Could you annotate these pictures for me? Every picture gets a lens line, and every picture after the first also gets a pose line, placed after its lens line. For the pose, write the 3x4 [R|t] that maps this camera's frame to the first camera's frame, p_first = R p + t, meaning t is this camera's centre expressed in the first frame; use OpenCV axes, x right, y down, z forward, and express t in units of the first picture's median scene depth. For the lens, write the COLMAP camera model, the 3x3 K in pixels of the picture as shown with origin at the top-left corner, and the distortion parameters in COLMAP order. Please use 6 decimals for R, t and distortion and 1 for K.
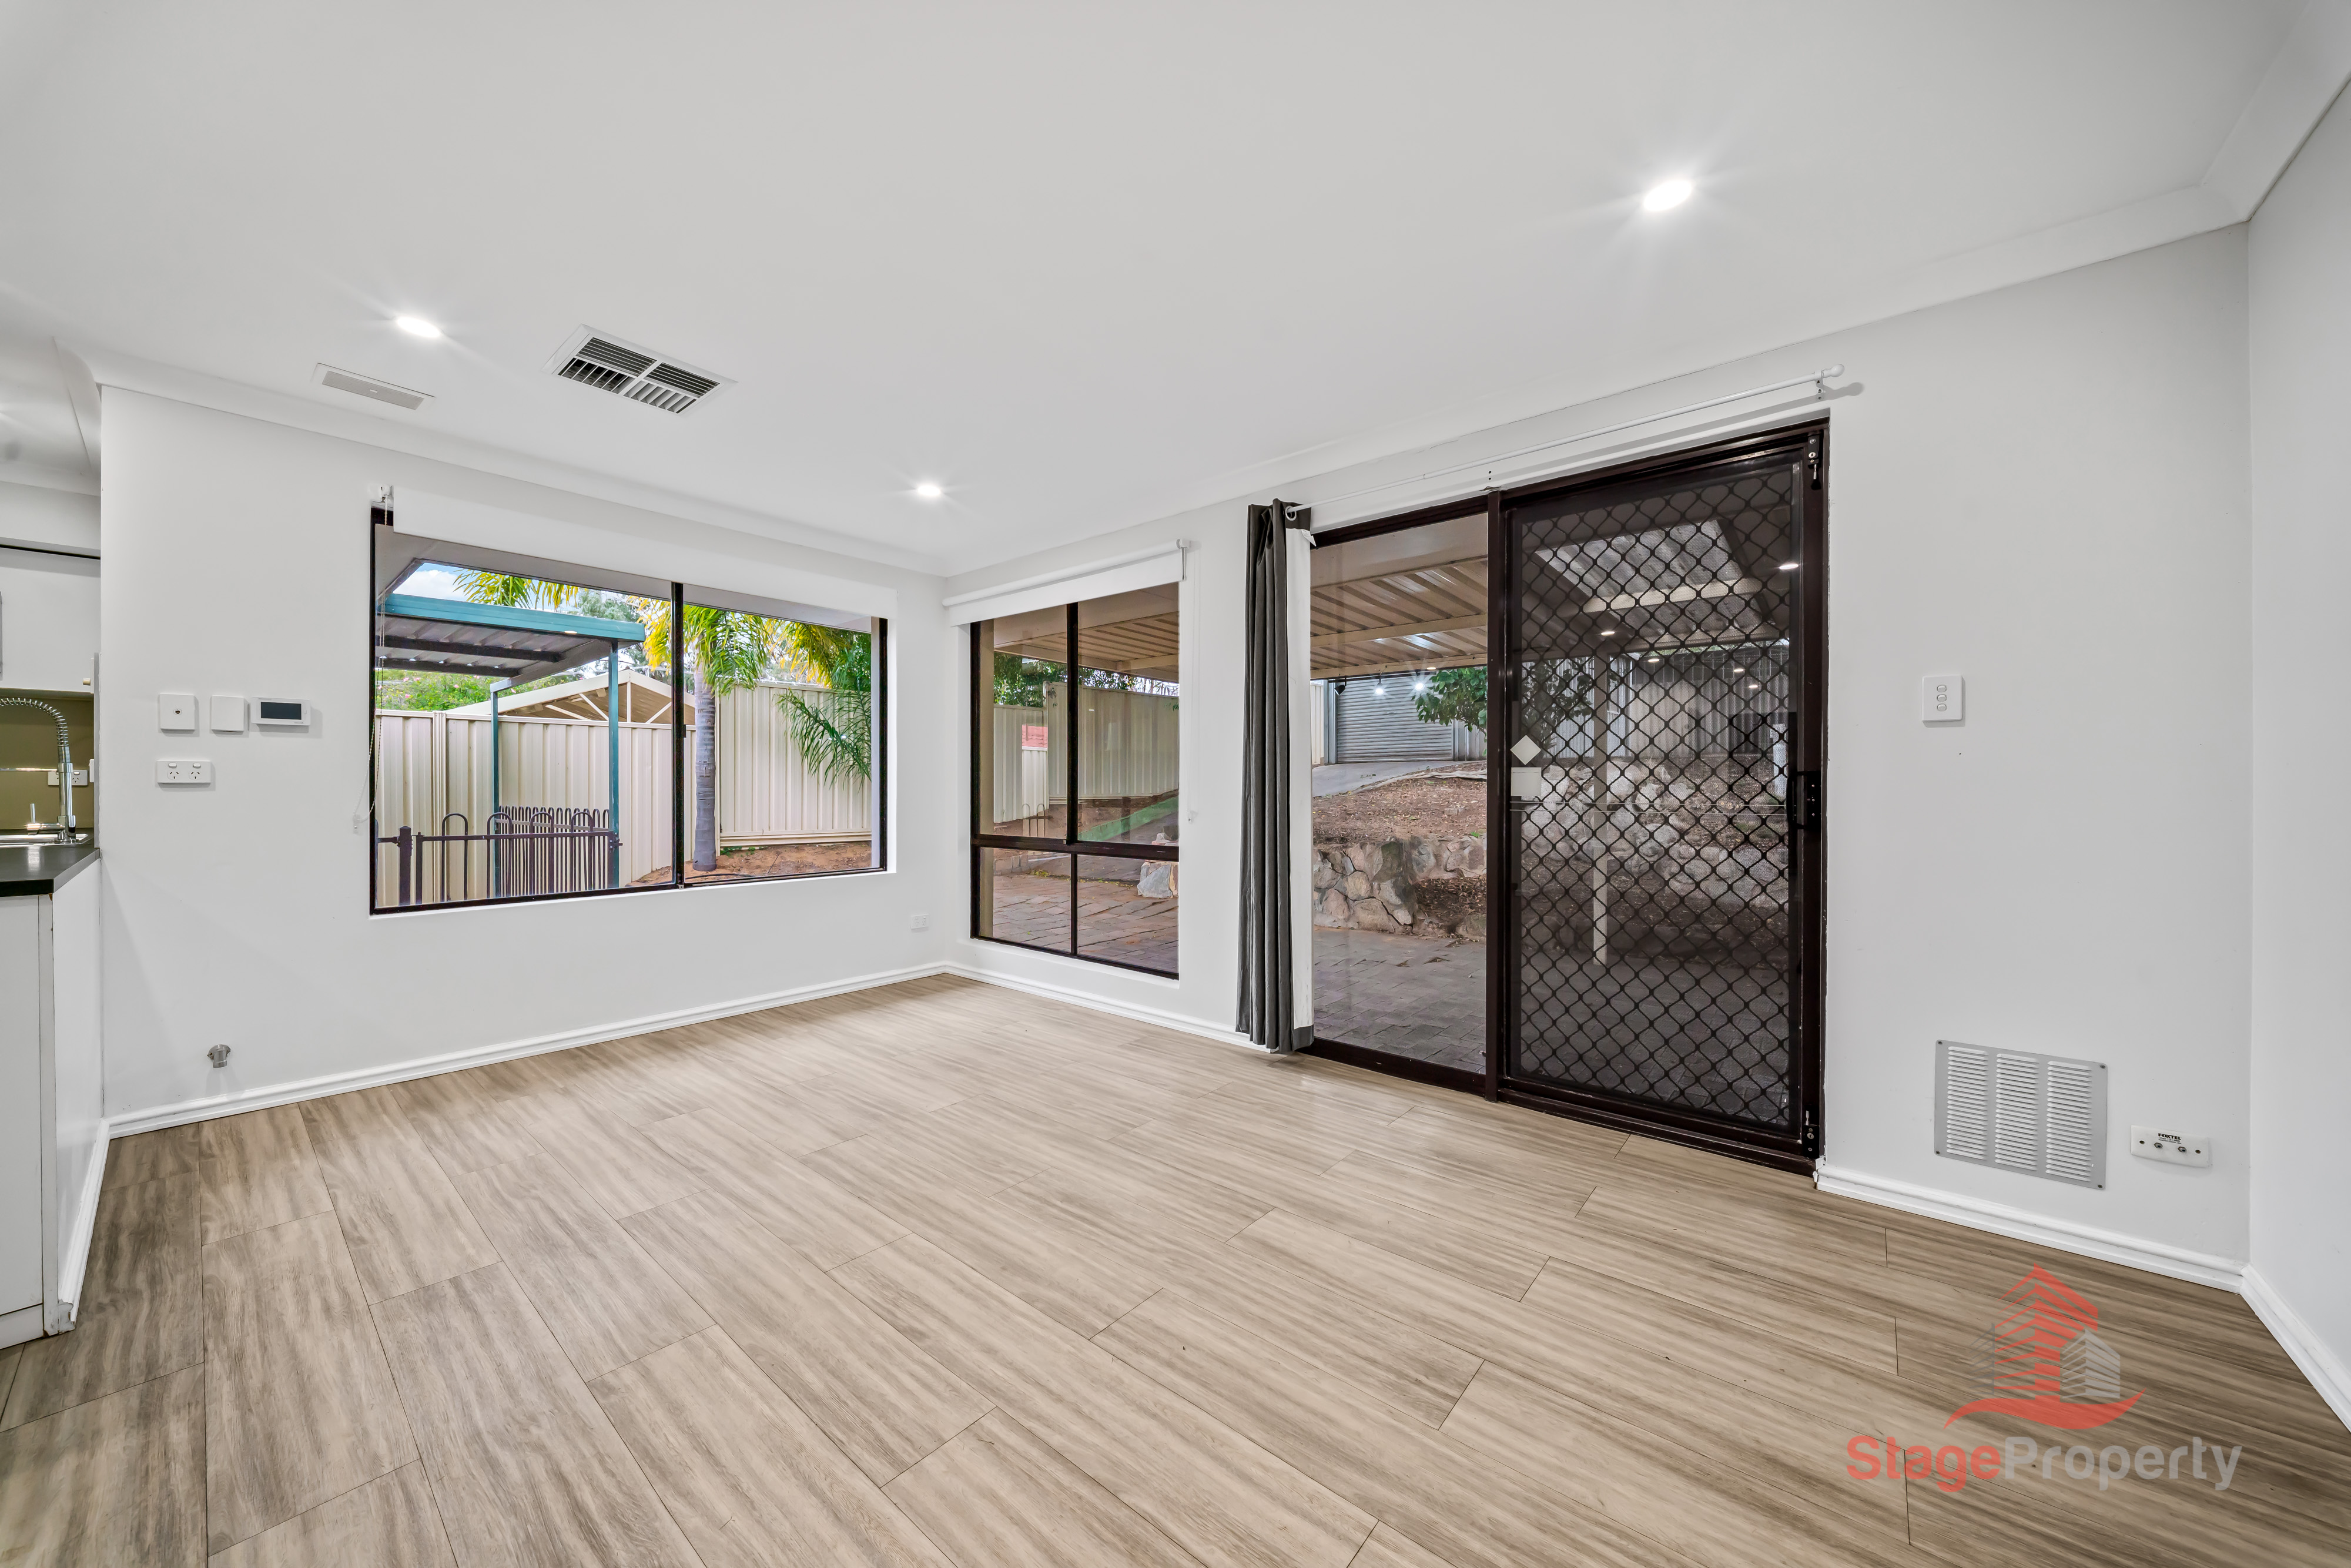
lens RADIAL K [[824.9, 0, 1145.0], [0, 824.9, 793.9], [0, 0, 1]] dist [0.004821, -0.004455]
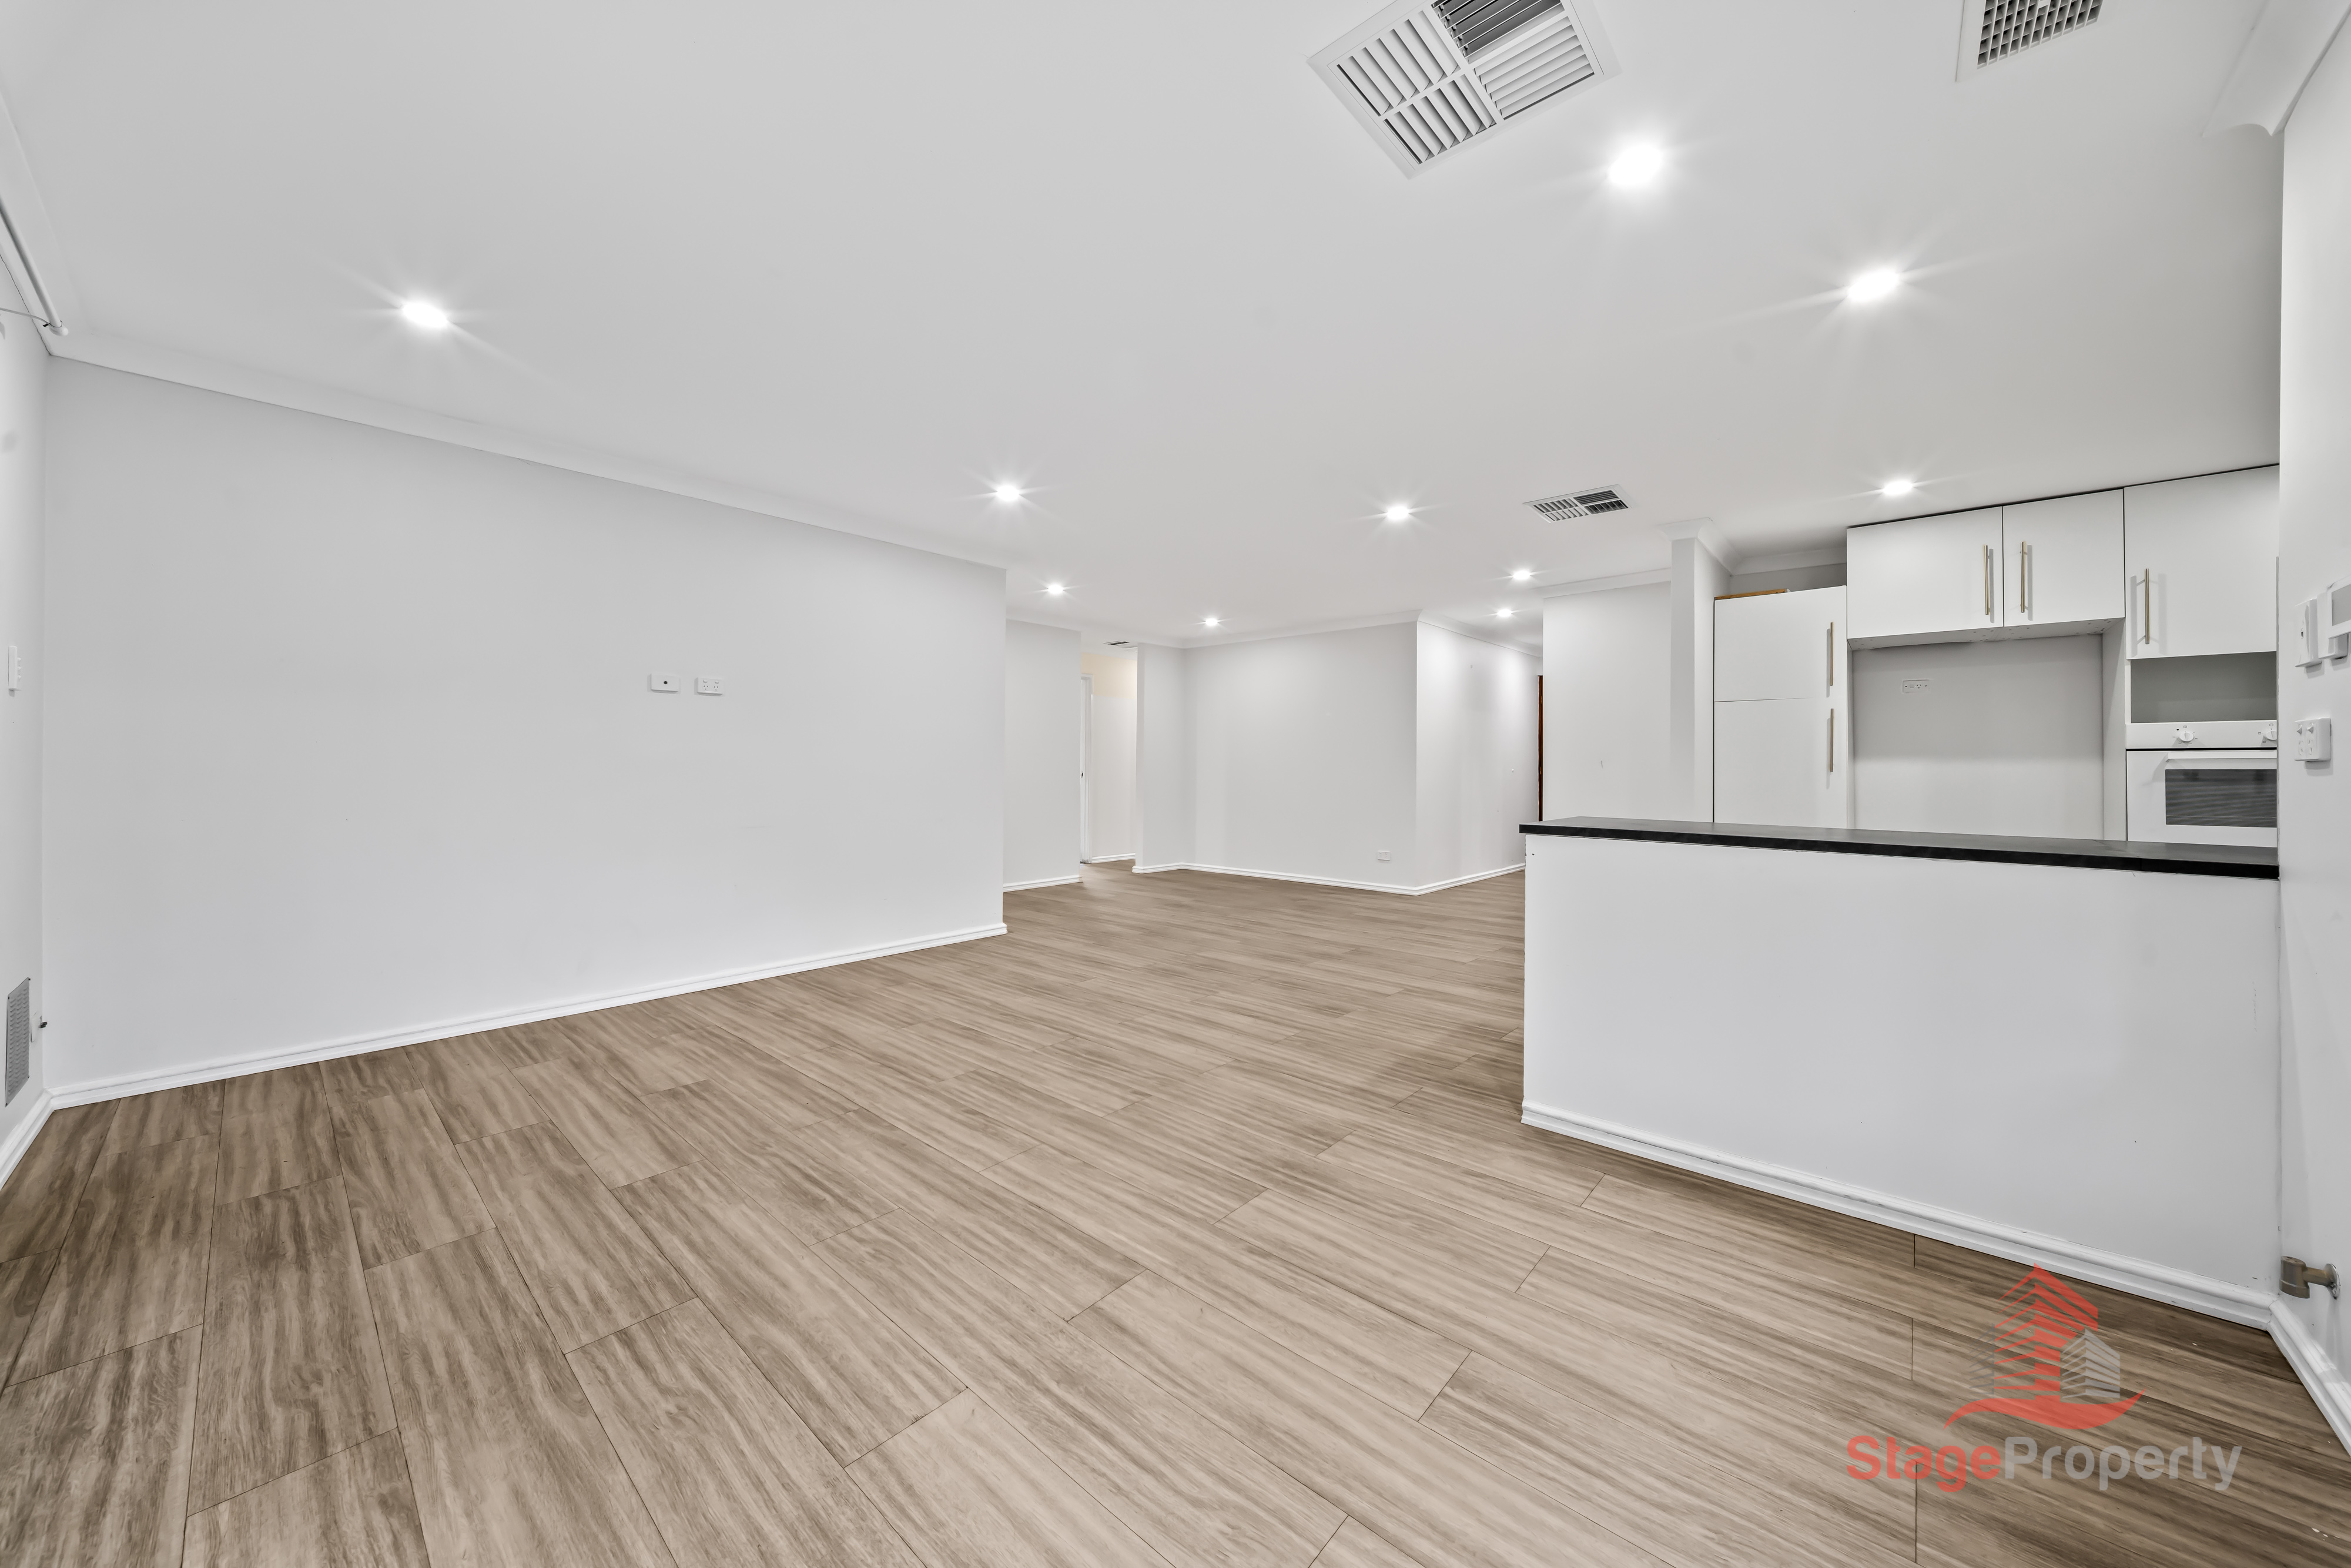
lens RADIAL K [[824.9, 0, 1121.4], [0, 824.9, 765.0], [0, 0, 1]] dist [0.004821, -0.004455]
pose [[-0.998375, -0.008310, 0.056374, -0.347997], [-0.008032, 0.999954, 0.005155, -0.005143], [-0.056415, 0.004694, -0.998396, 1.371586]]
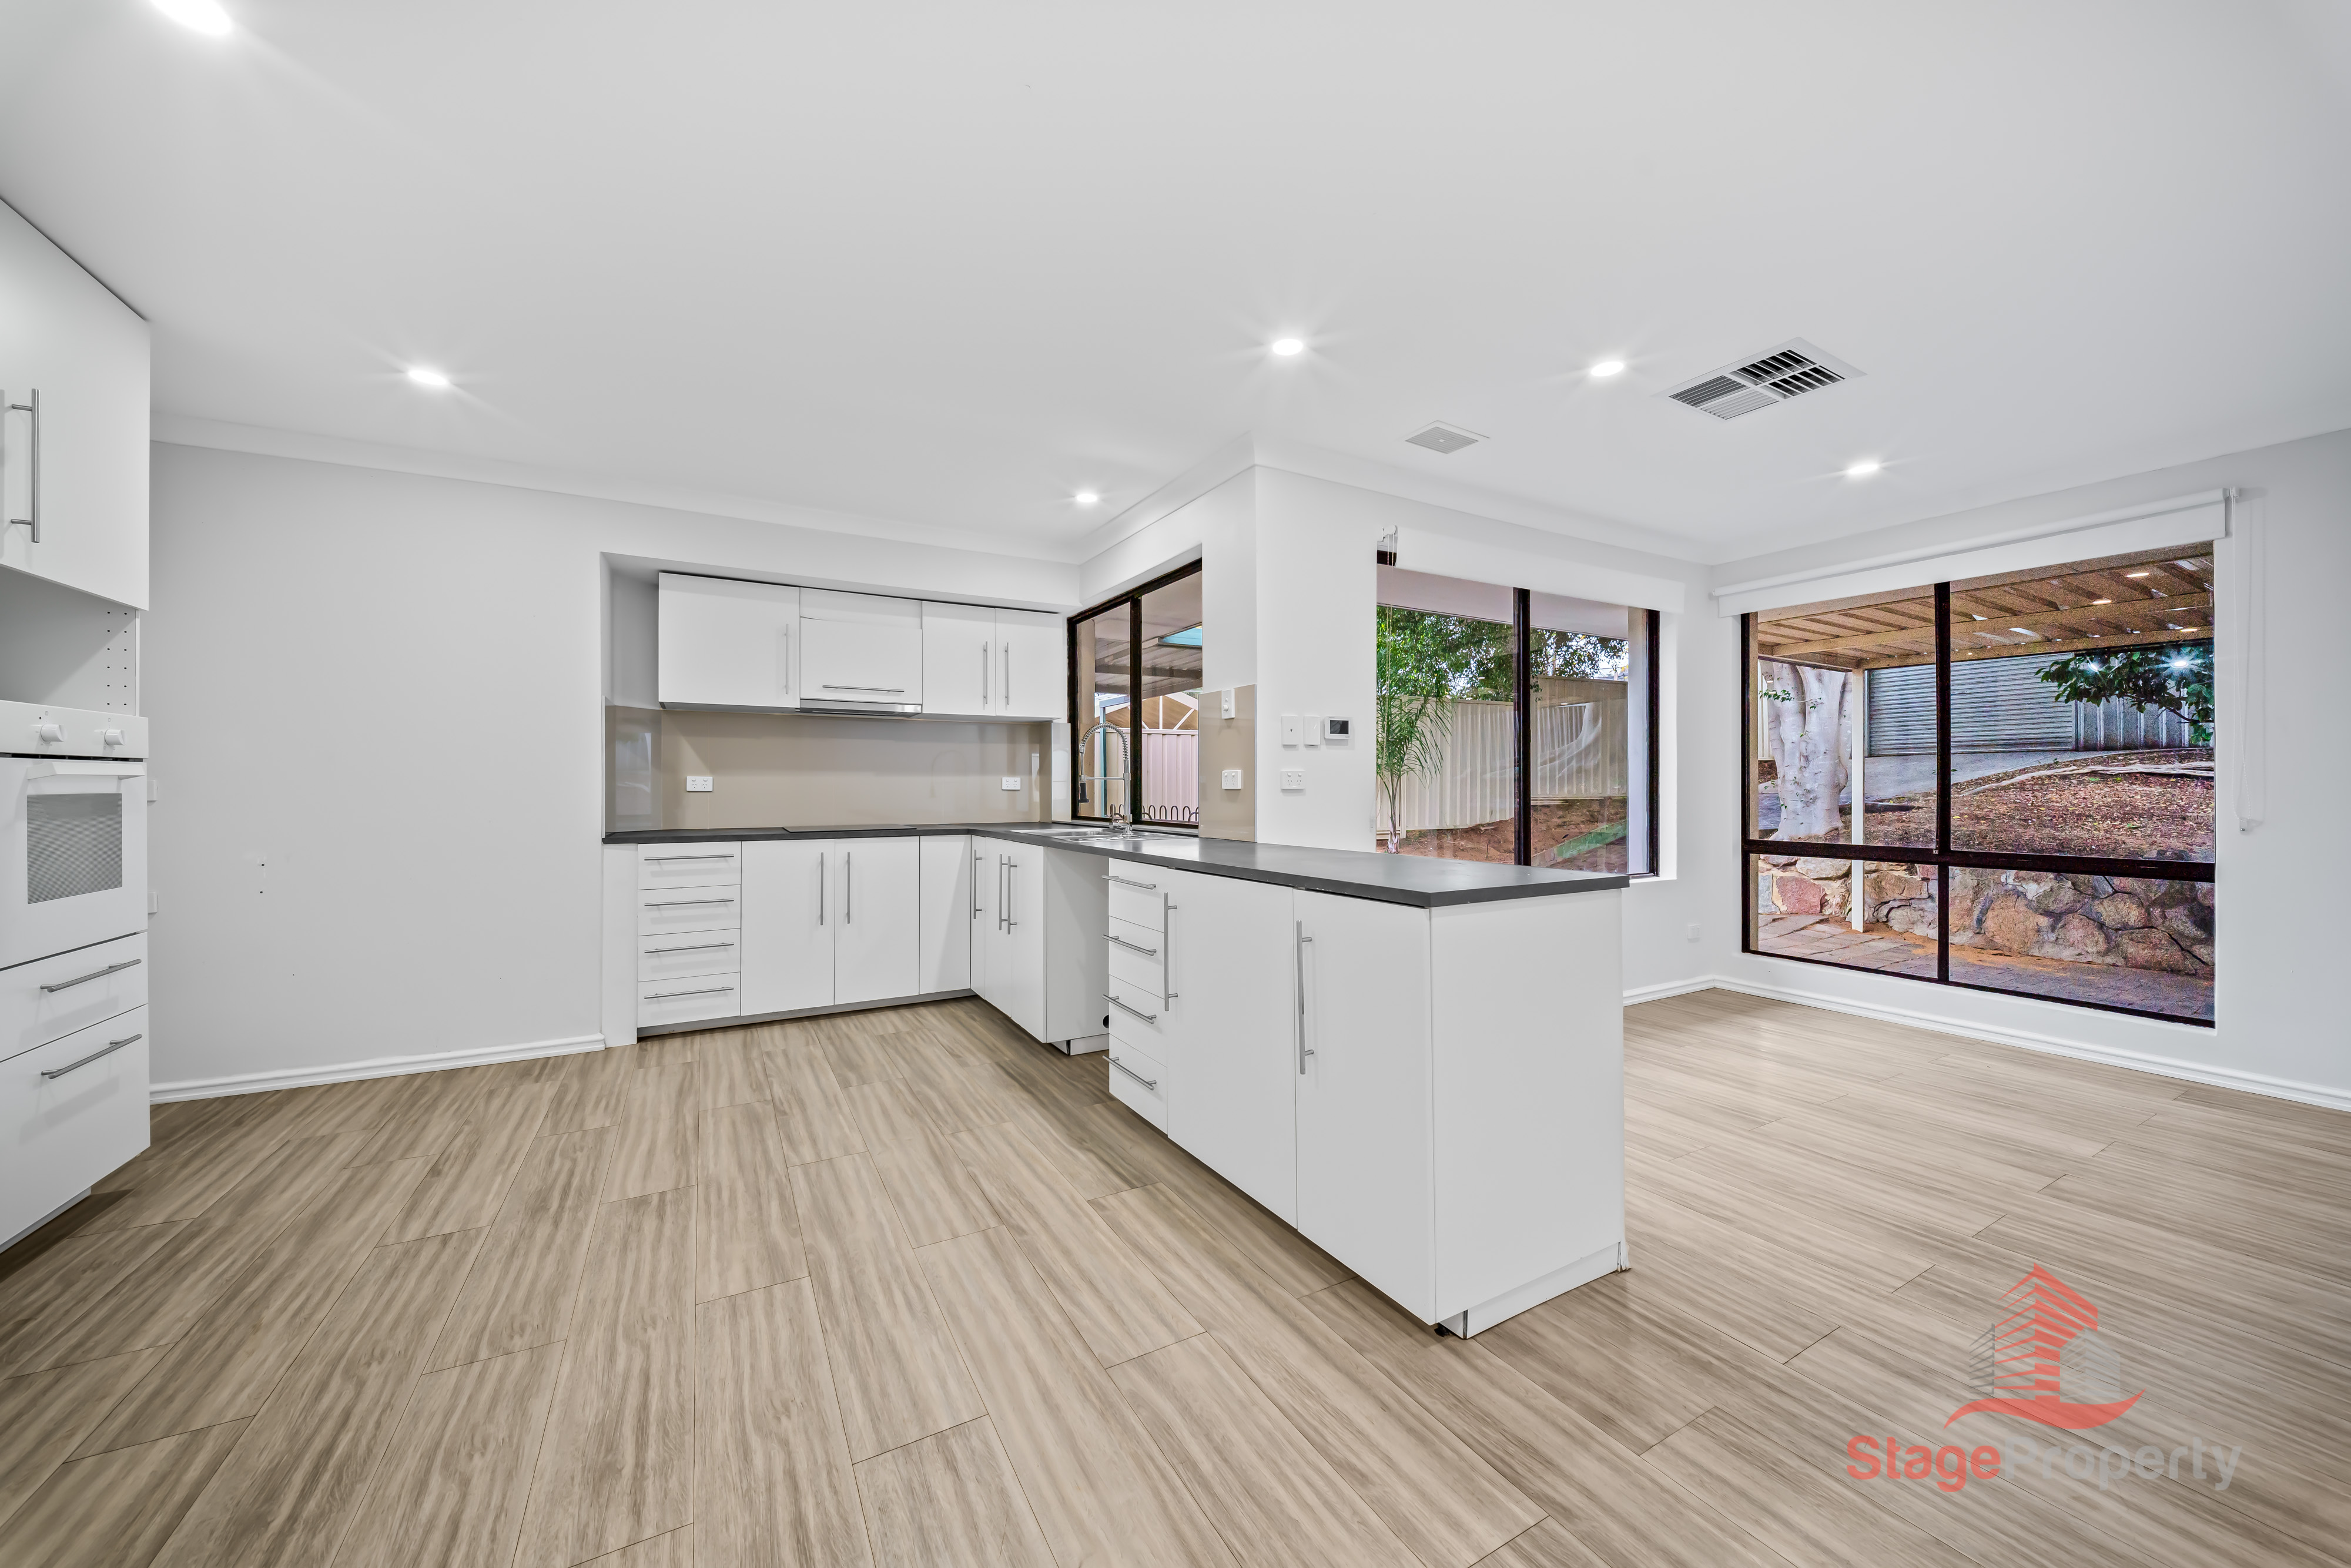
lens RADIAL K [[824.9, 0, 1137.7], [0, 824.9, 793.1], [0, 0, 1]] dist [0.004821, -0.004455]
pose [[0.933147, 0.000515, -0.359495, -0.822835], [-0.000060, 0.999999, 0.001278, -0.007243], [0.359495, -0.001171, 0.933146, -0.179274]]
